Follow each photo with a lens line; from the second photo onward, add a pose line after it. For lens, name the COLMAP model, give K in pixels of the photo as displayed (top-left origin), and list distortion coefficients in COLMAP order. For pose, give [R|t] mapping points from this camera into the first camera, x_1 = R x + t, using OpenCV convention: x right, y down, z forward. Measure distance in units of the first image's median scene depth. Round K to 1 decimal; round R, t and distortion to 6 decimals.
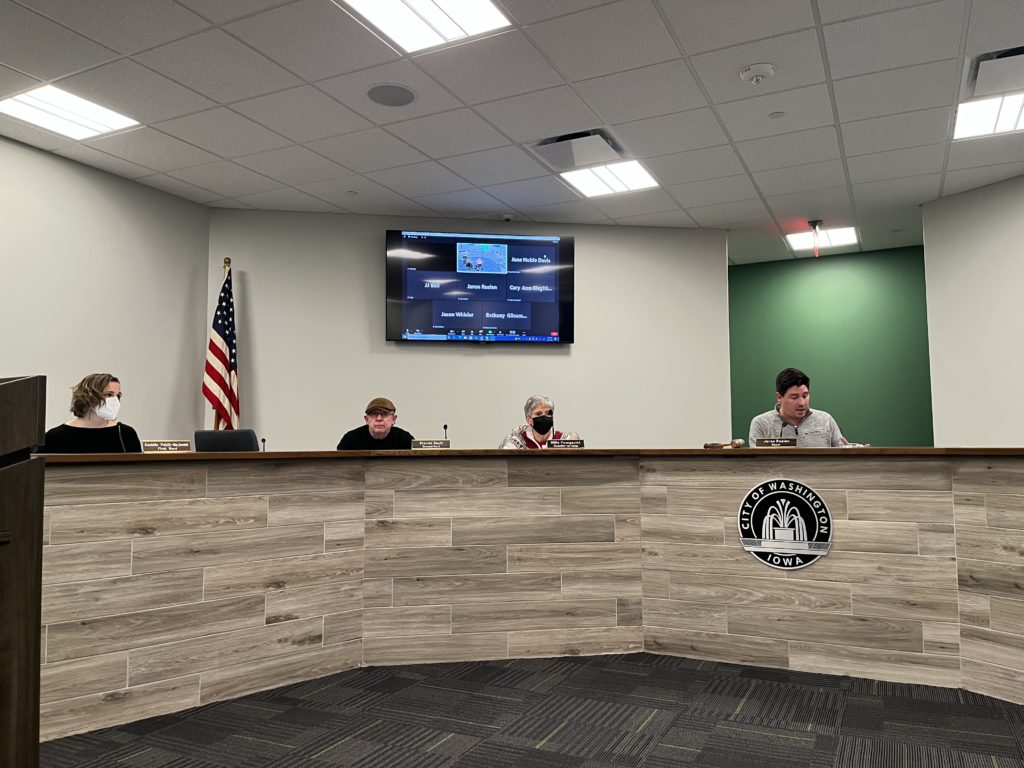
lens RADIAL K [[772.1, 0, 514.7], [0, 772.1, 383.2], [0, 0, 1]] dist [0.053752, -0.074919]
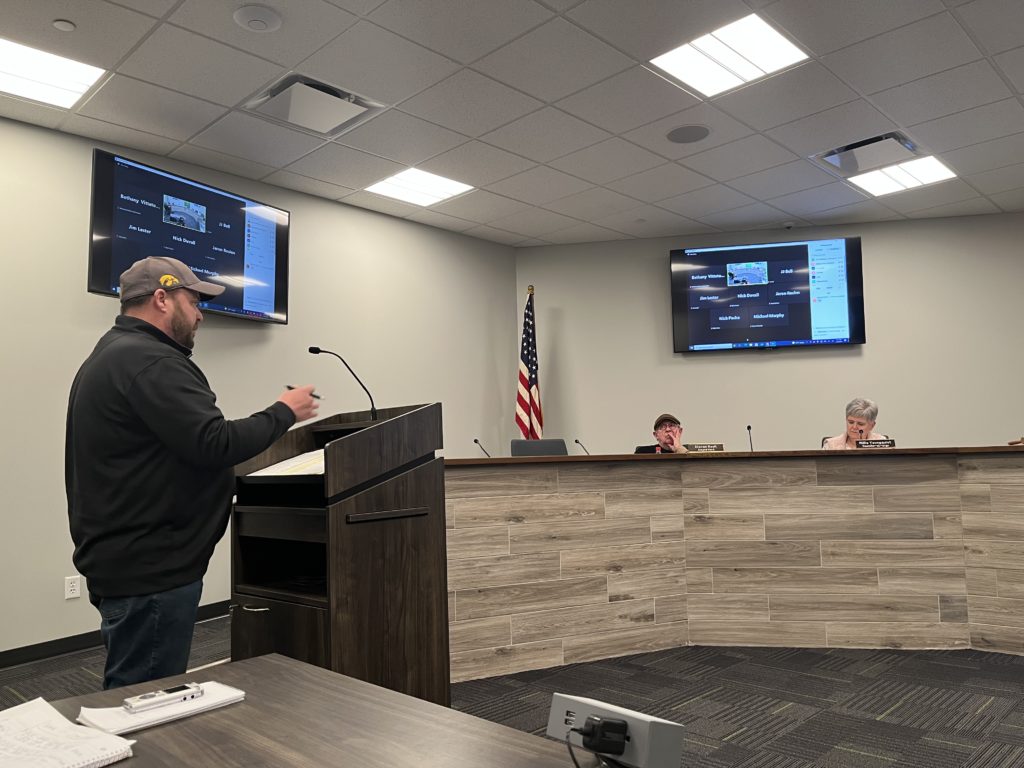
lens RADIAL K [[772.1, 0, 515.2], [0, 772.1, 388.9], [0, 0, 1]] dist [0.053752, -0.074919]
pose [[0.948794, -0.045986, -0.312530, -0.065510], [0.044985, 0.998933, -0.010414, -0.005417], [0.312675, -0.004178, 0.949851, -0.143541]]
